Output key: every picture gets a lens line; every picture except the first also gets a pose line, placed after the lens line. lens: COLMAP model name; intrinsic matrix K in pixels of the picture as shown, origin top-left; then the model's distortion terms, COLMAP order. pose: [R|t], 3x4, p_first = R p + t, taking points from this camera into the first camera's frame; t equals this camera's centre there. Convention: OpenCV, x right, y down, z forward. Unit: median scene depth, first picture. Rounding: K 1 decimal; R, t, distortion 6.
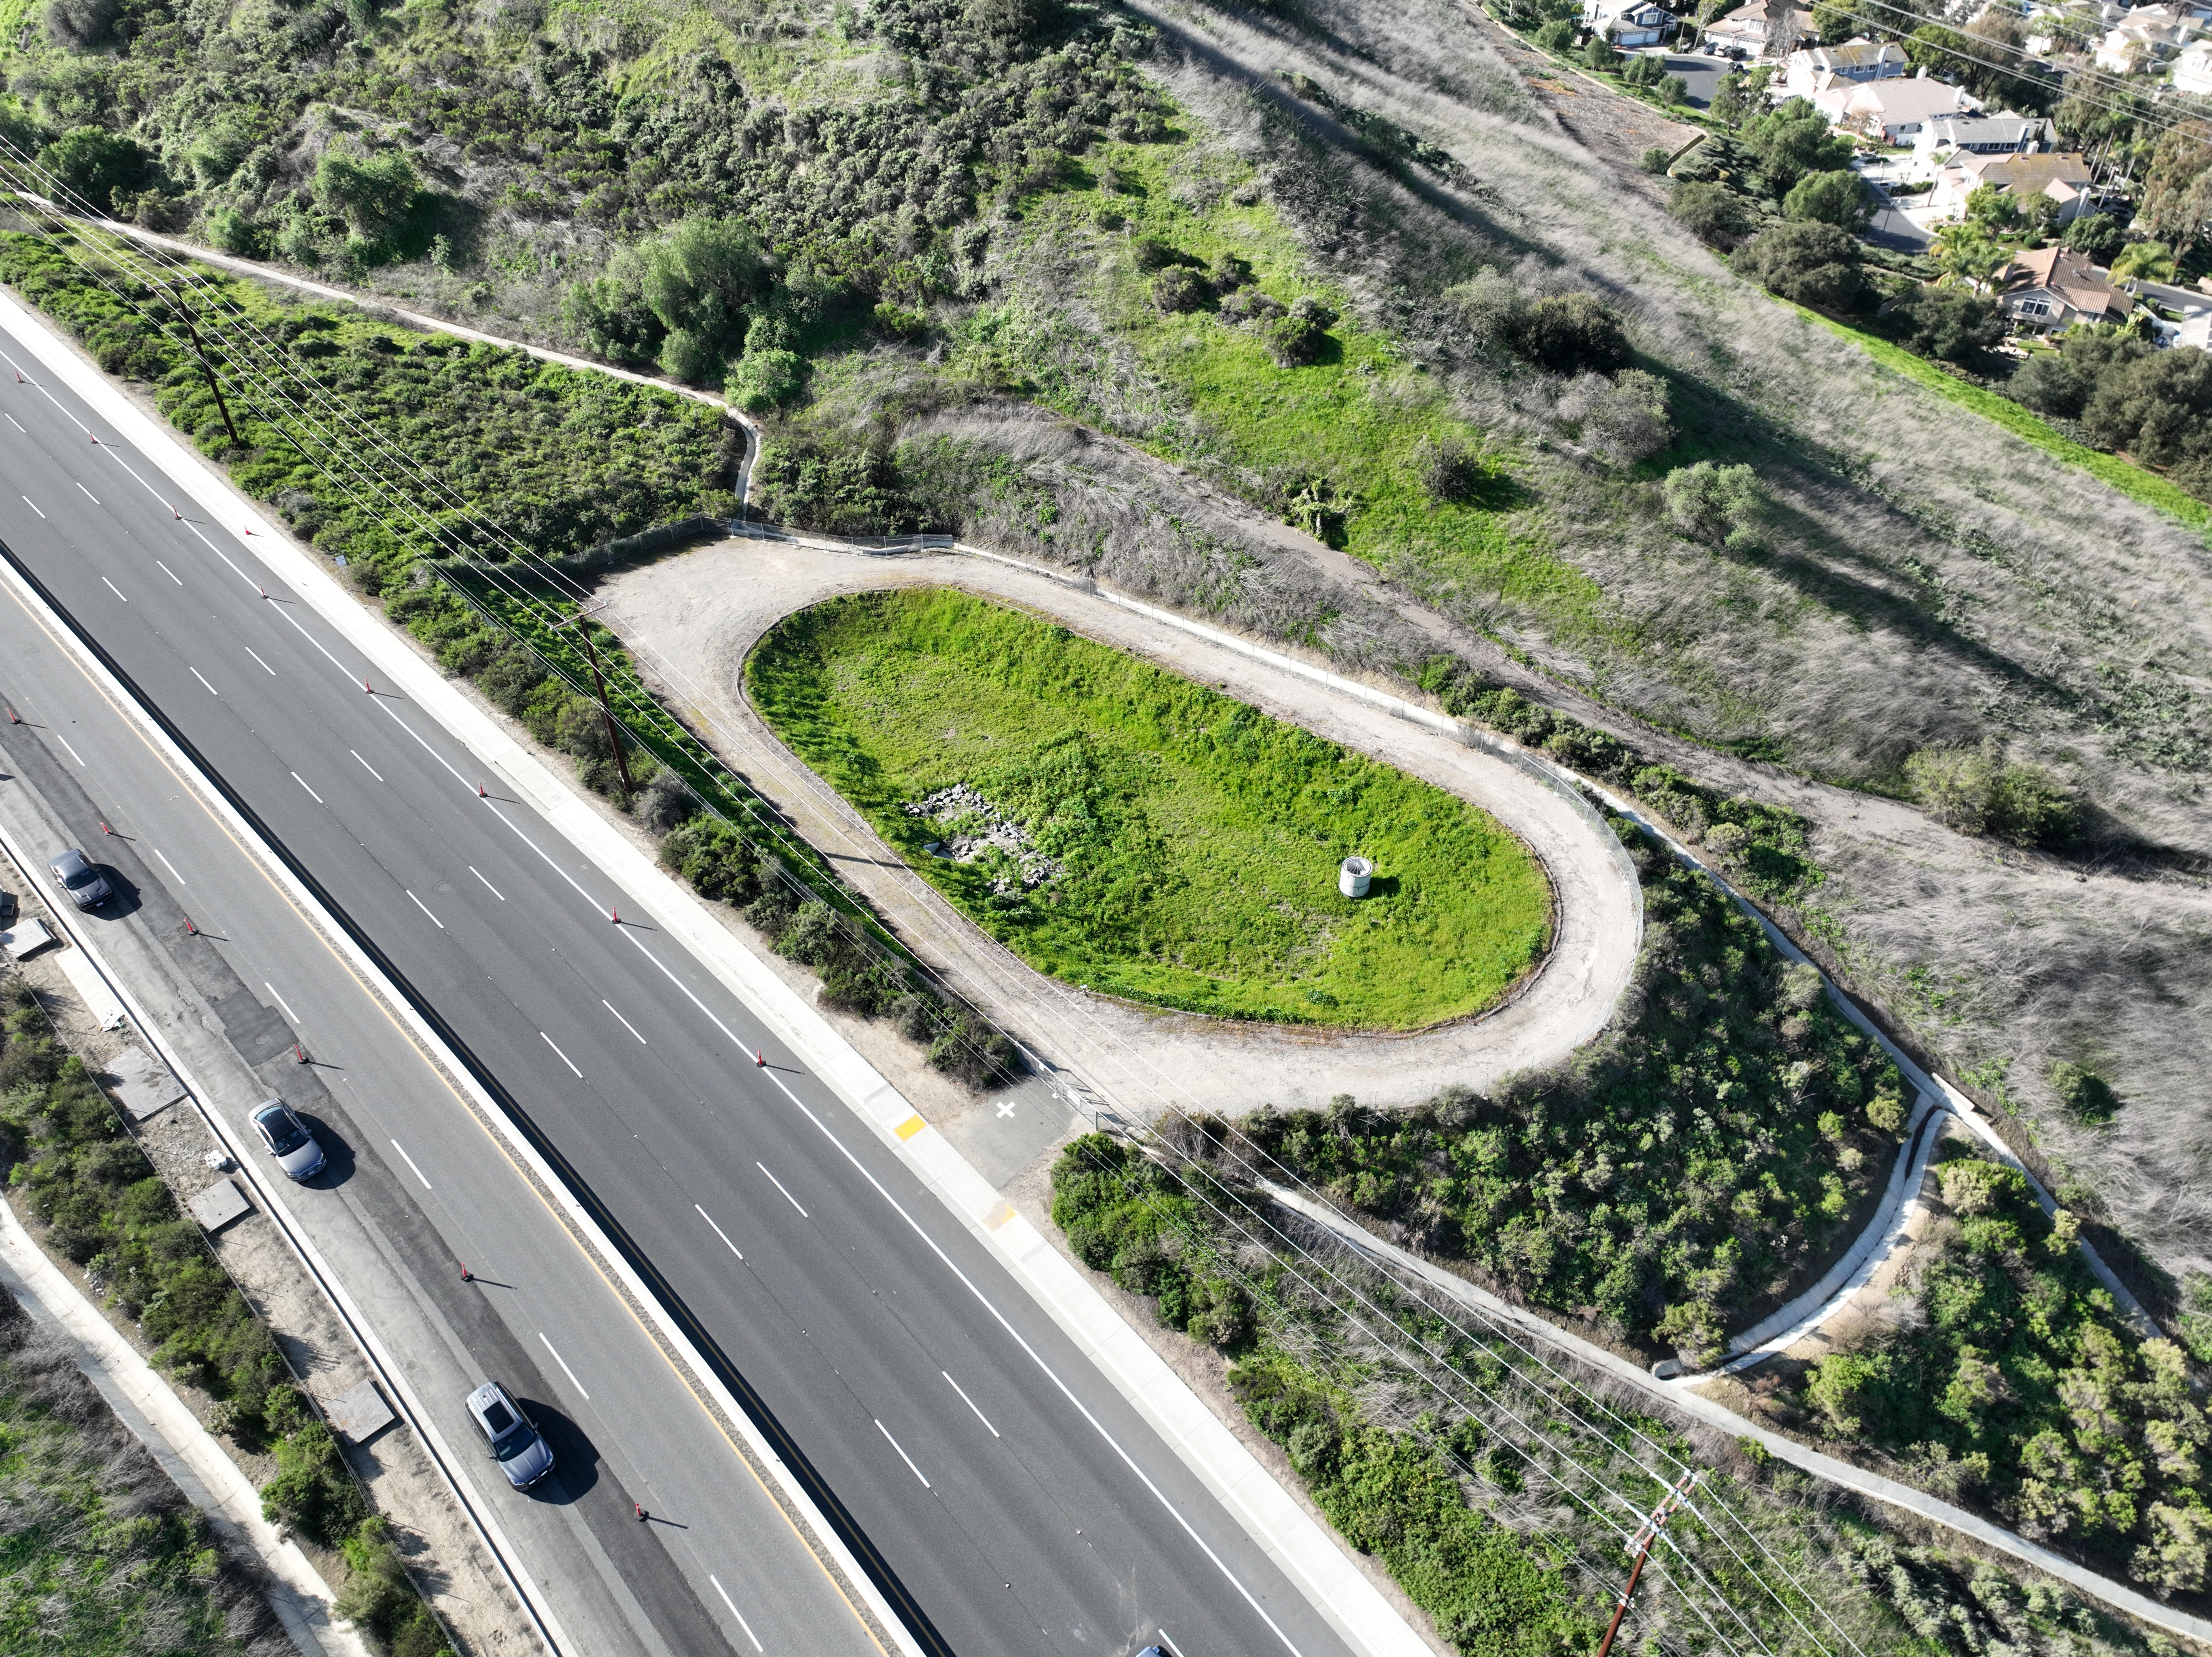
lens RADIAL K [[1549.7, 0, 1105.1], [0, 1549.7, 836.8], [0, 0, 1]] dist [-0.002914, 0.018490]
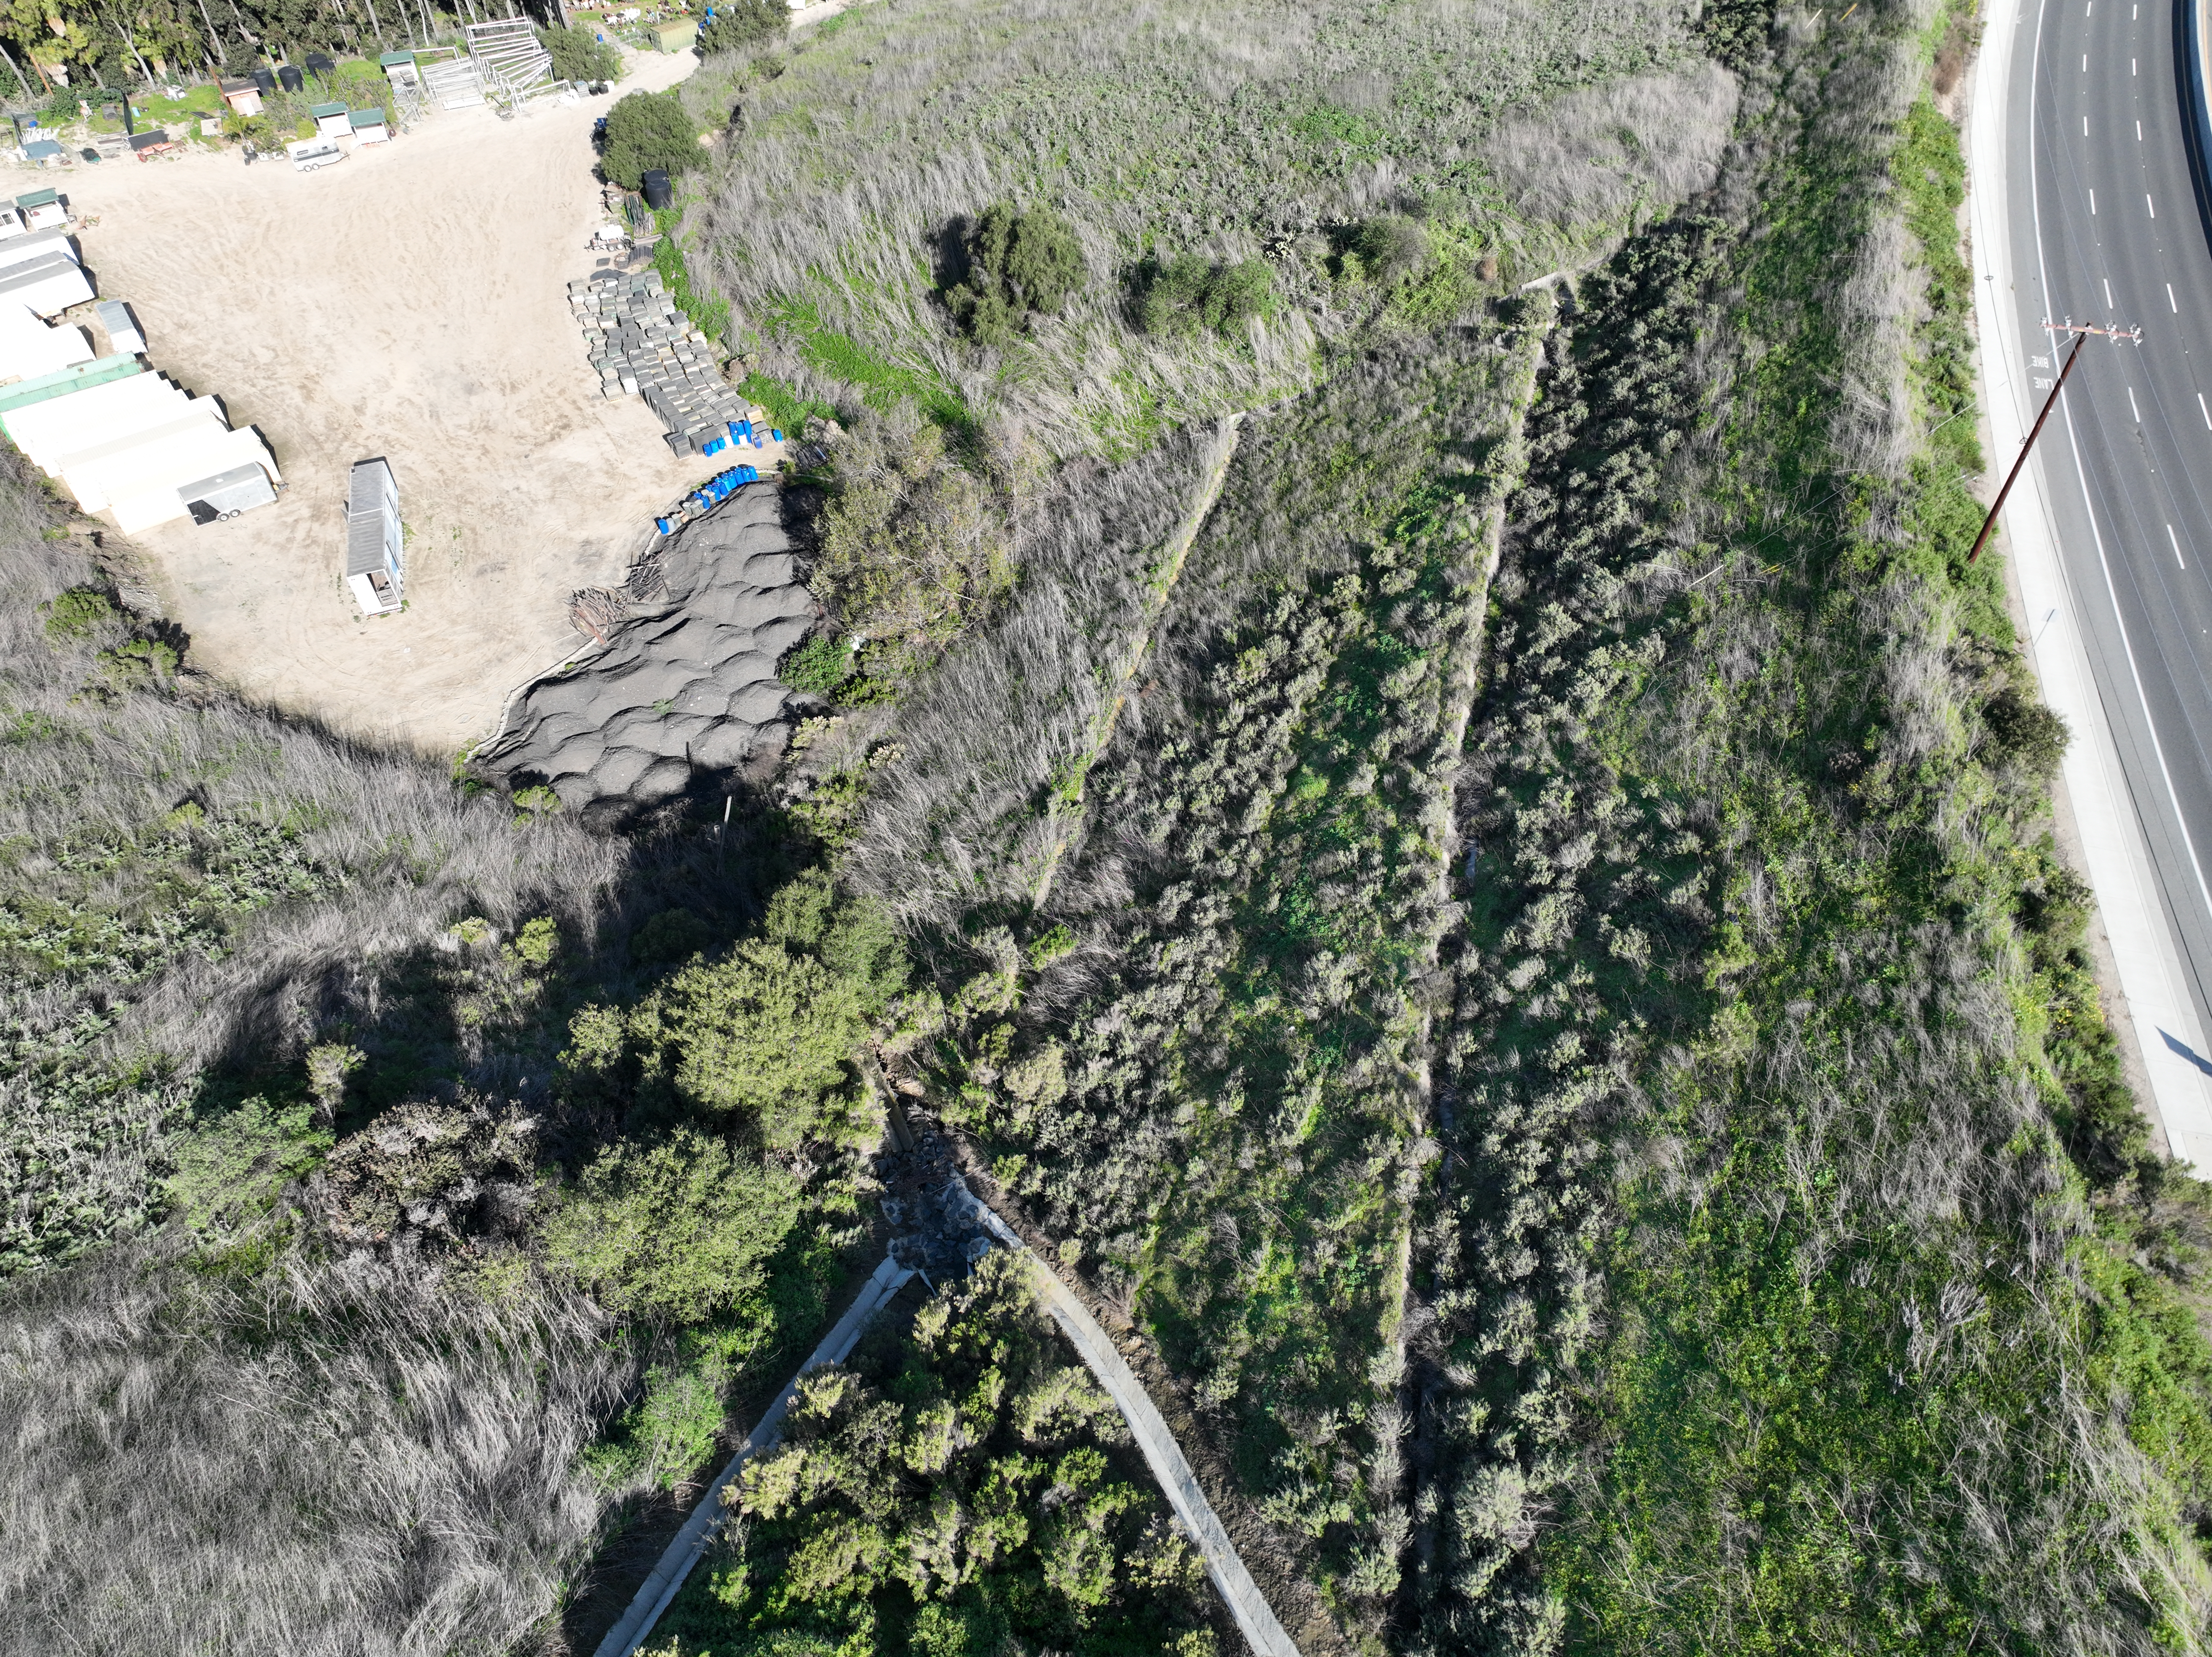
lens RADIAL K [[1549.7, 0, 1112.1], [0, 1549.7, 824.6], [0, 0, 1]] dist [-0.002914, 0.018490]
pose [[-0.649635, -0.564130, 0.509639, 0.333649], [0.497390, 0.191598, 0.846105, -0.160215], [-0.574958, 0.803149, 0.156124, 0.481081]]
